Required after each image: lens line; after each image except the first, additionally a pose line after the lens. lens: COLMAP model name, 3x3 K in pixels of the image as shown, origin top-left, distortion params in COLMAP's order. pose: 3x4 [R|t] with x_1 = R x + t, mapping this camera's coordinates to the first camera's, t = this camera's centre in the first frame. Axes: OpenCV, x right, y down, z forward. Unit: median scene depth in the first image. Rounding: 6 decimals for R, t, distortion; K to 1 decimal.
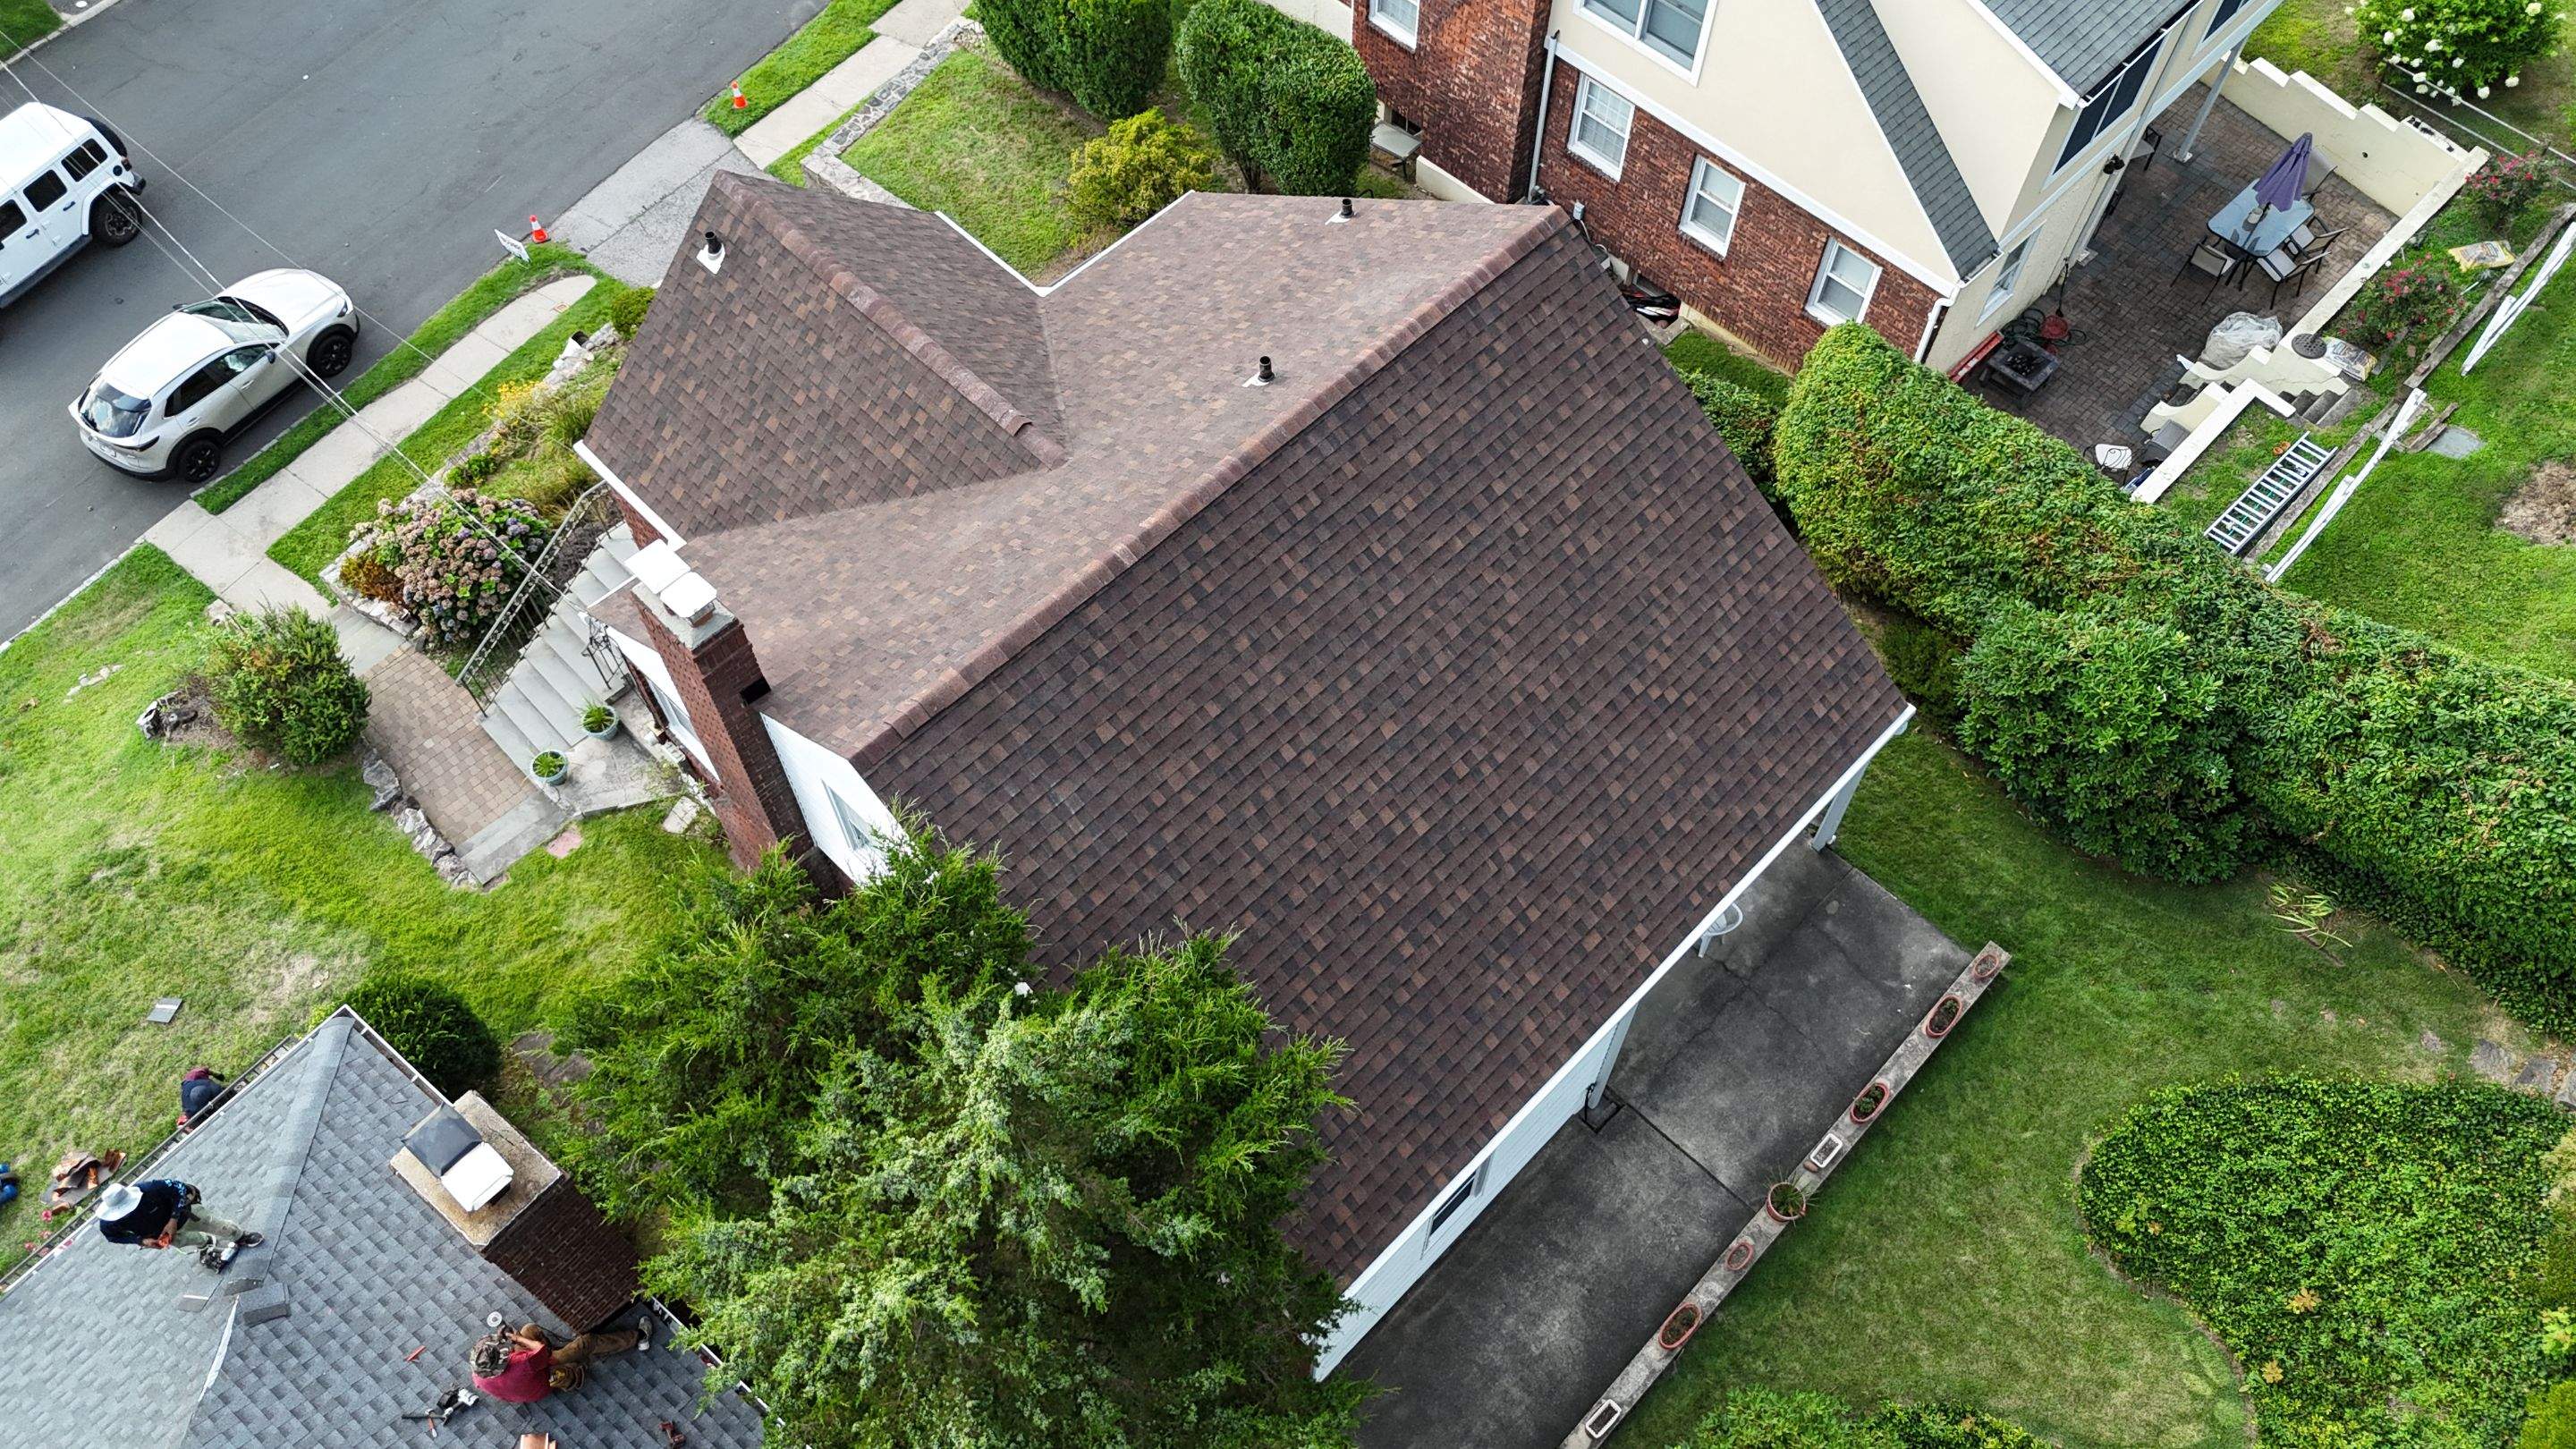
lens RADIAL K [[1900.4, 0, 1294.8], [0, 1900.4, 710.2], [0, 0, 1]] dist [0.057693, -0.049637]
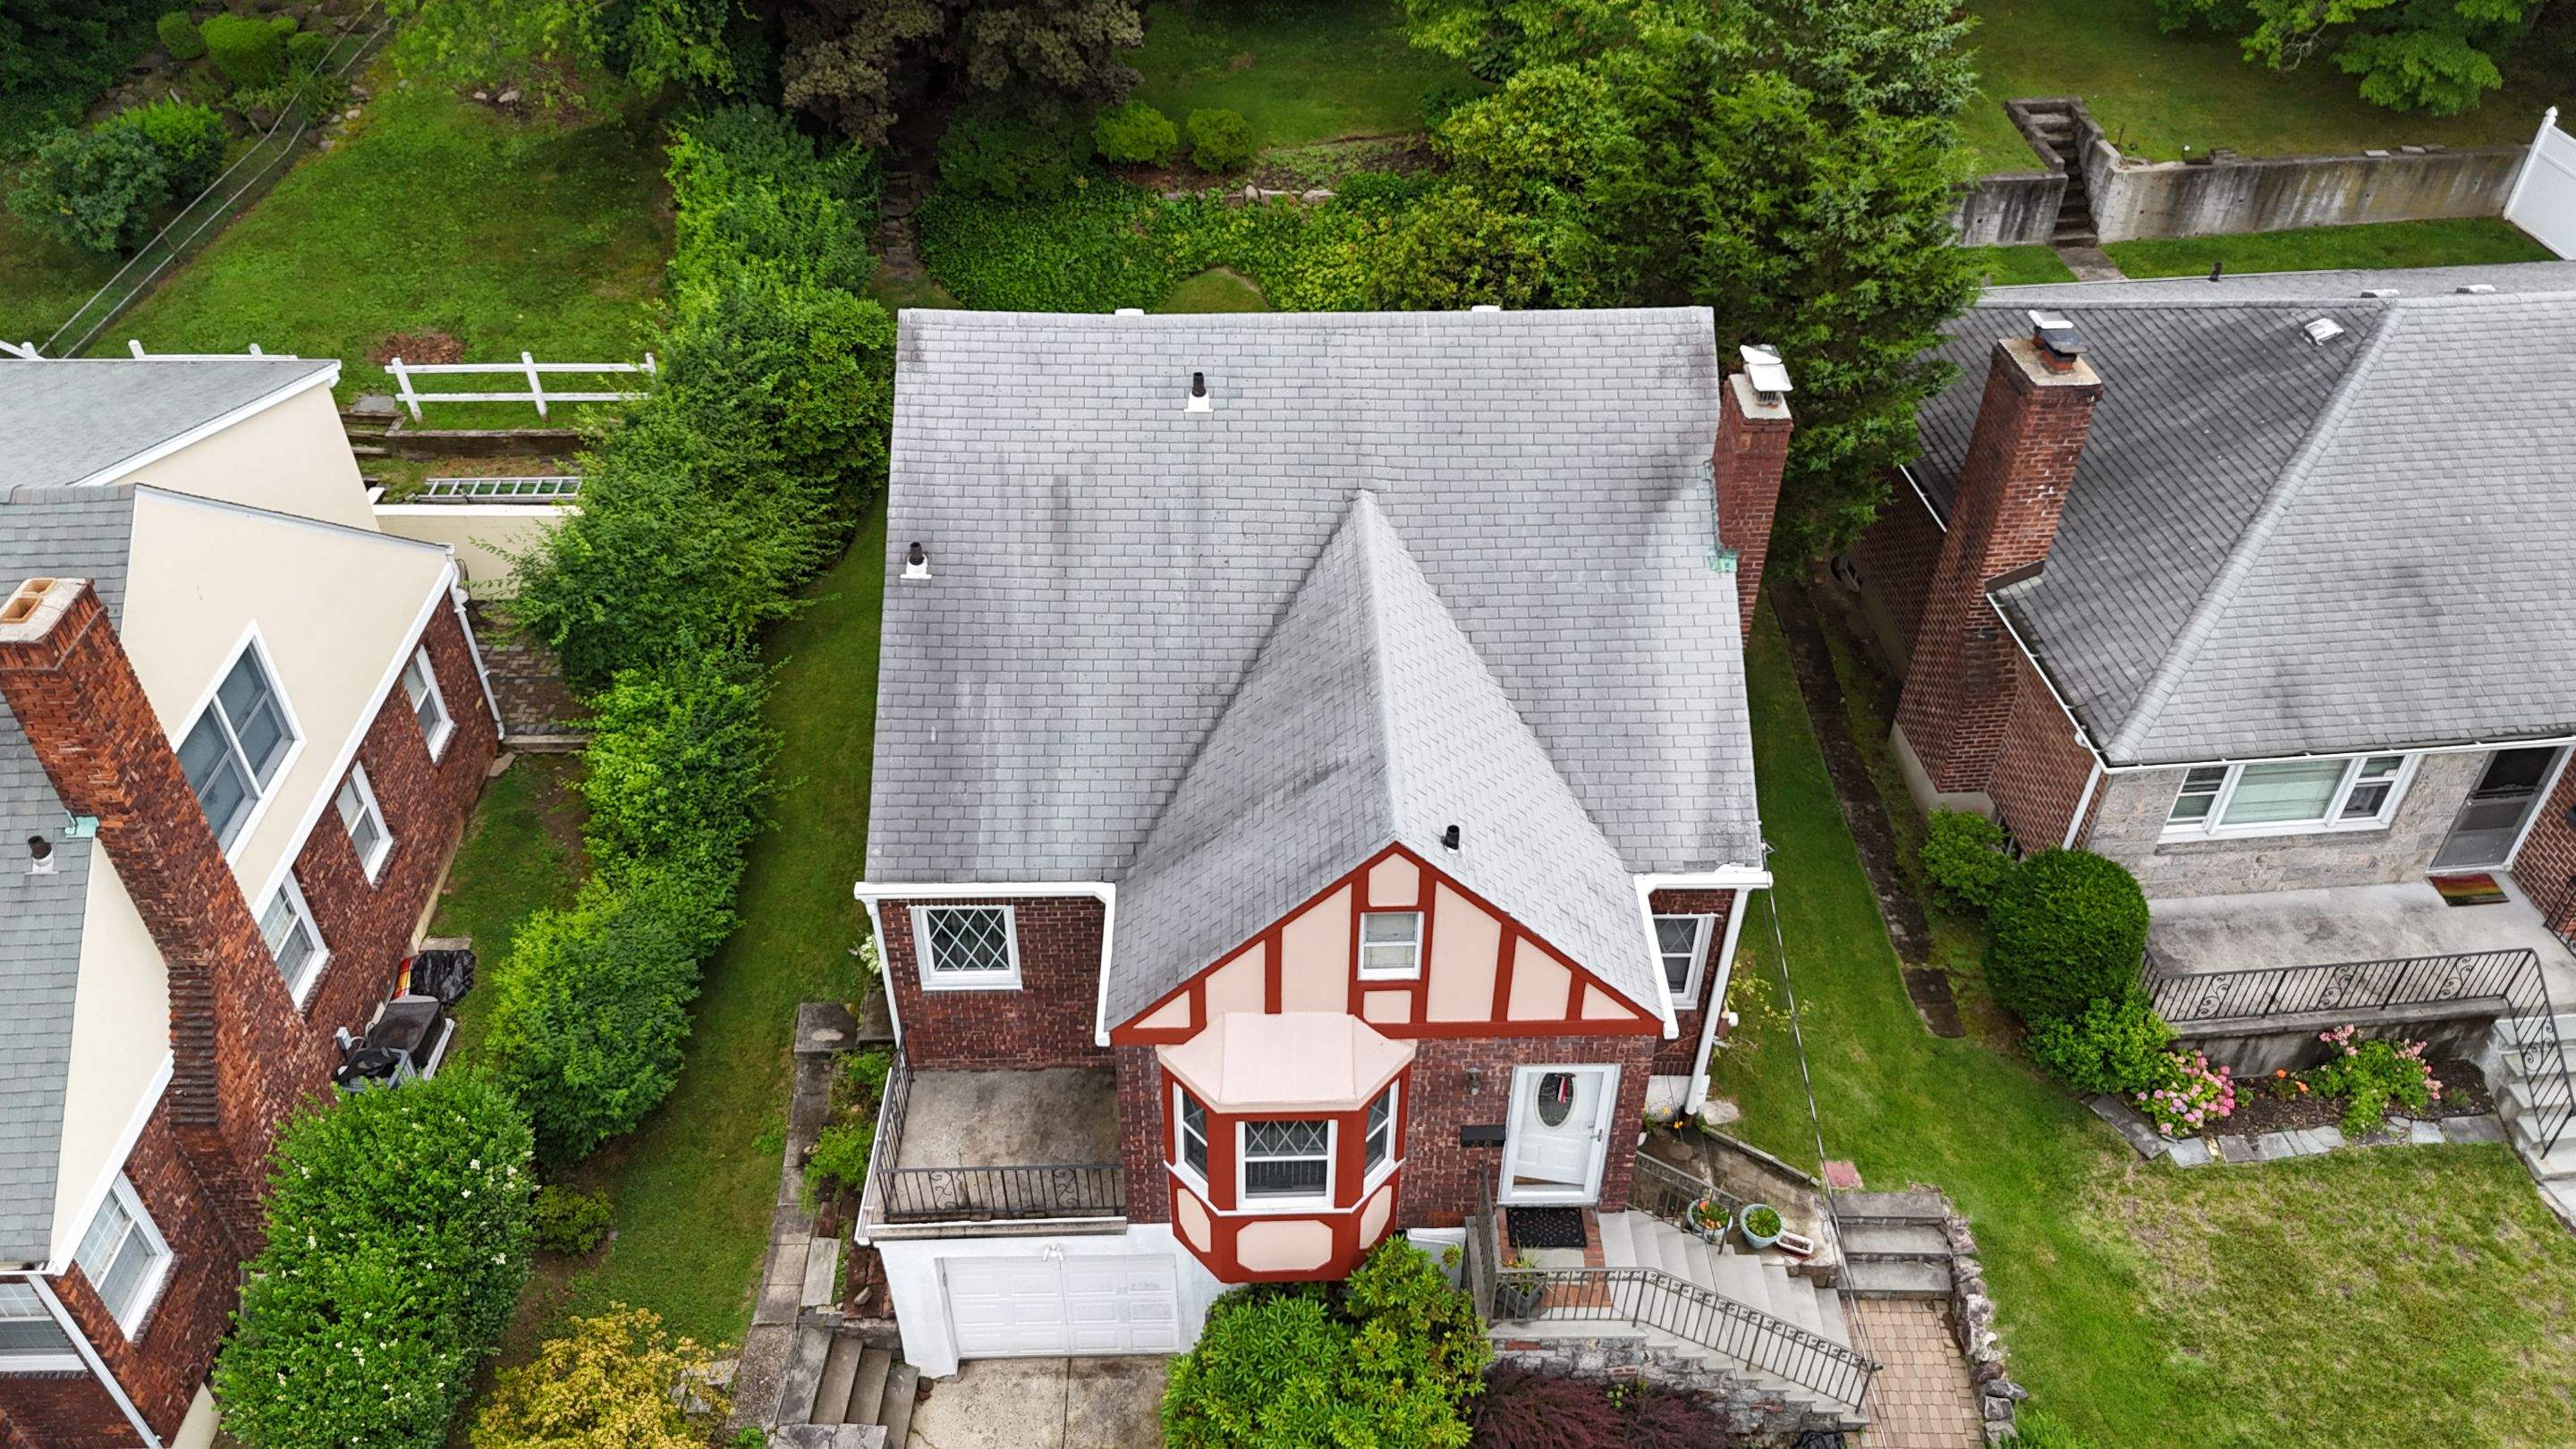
lens RADIAL K [[1900.4, 0, 1284.9], [0, 1900.4, 715.7], [0, 0, 1]] dist [0.057693, -0.049637]
pose [[-0.712529, -0.460587, 0.529304, -0.585089], [0.586502, 0.023089, 0.809619, -0.838708], [-0.385121, 0.887314, 0.253683, 0.694131]]
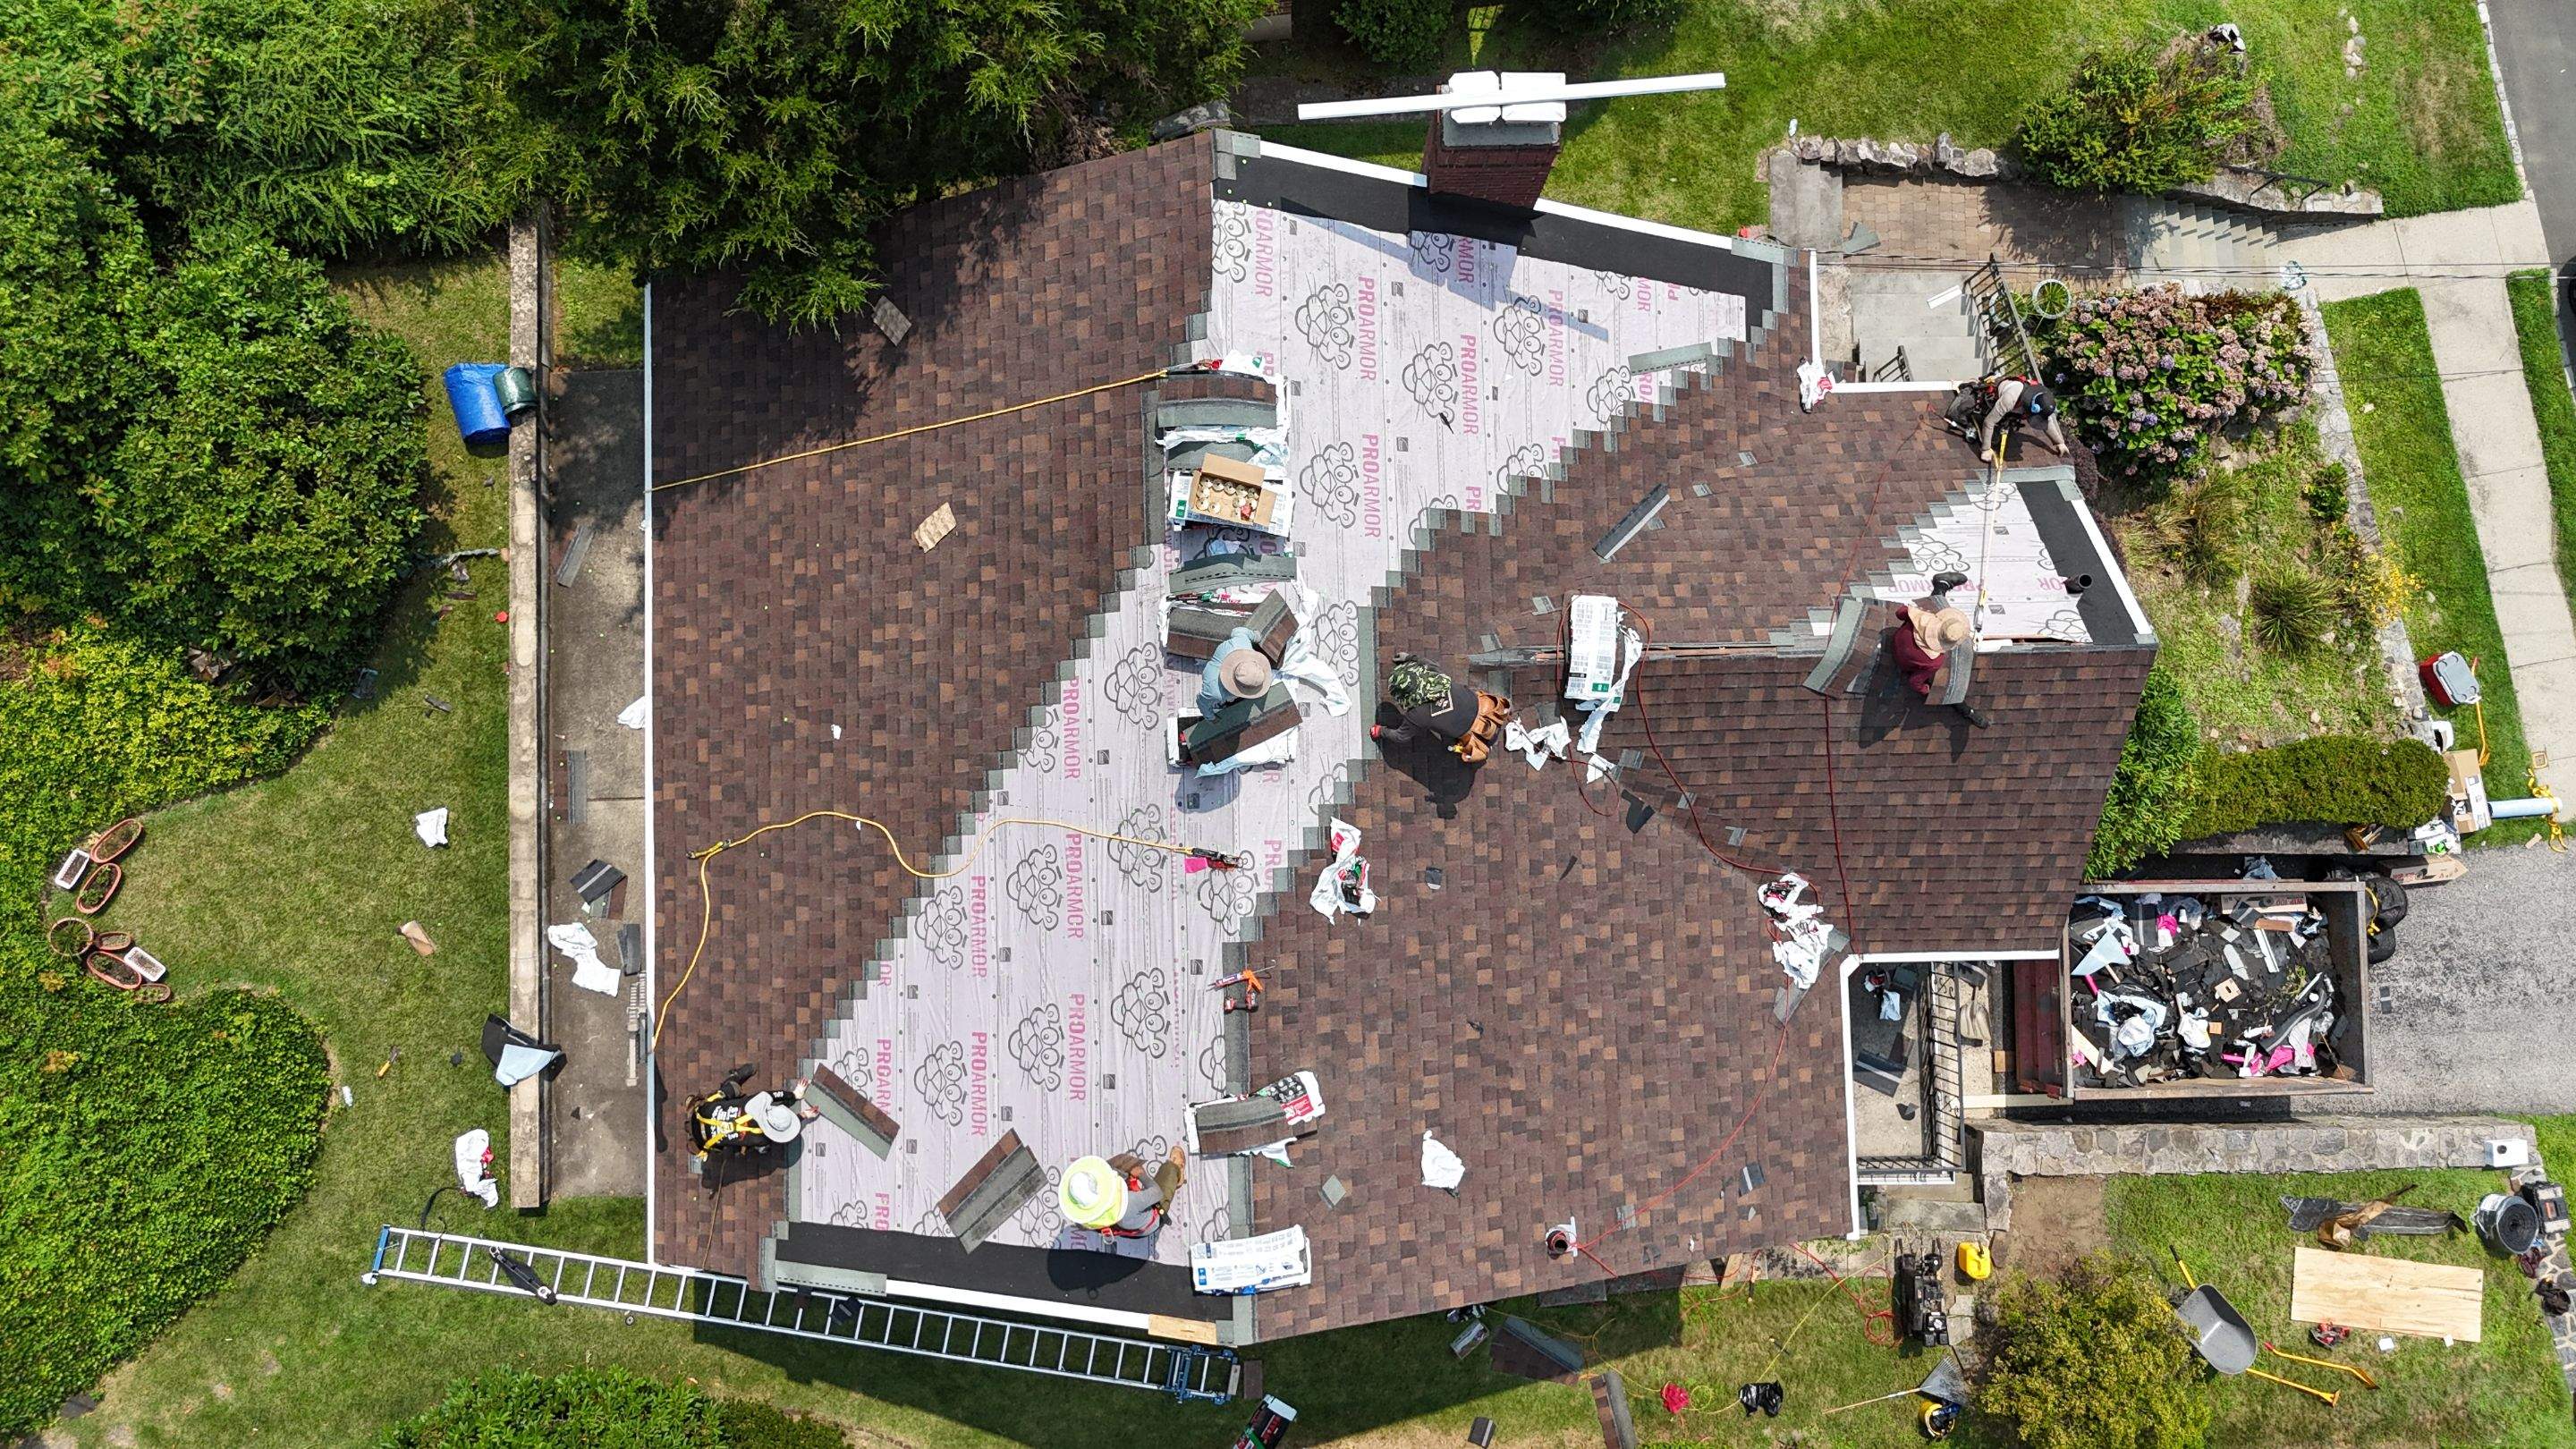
lens RADIAL K [[1900.4, 0, 1288.3], [0, 1900.4, 717.5], [0, 0, 1]] dist [0.057693, -0.049637]
pose [[-0.698490, 0.712901, -0.062319, 0.001326], [-0.616436, -0.555163, 0.558390, -0.451517], [0.363479, 0.428446, 0.827234, 0.248333]]
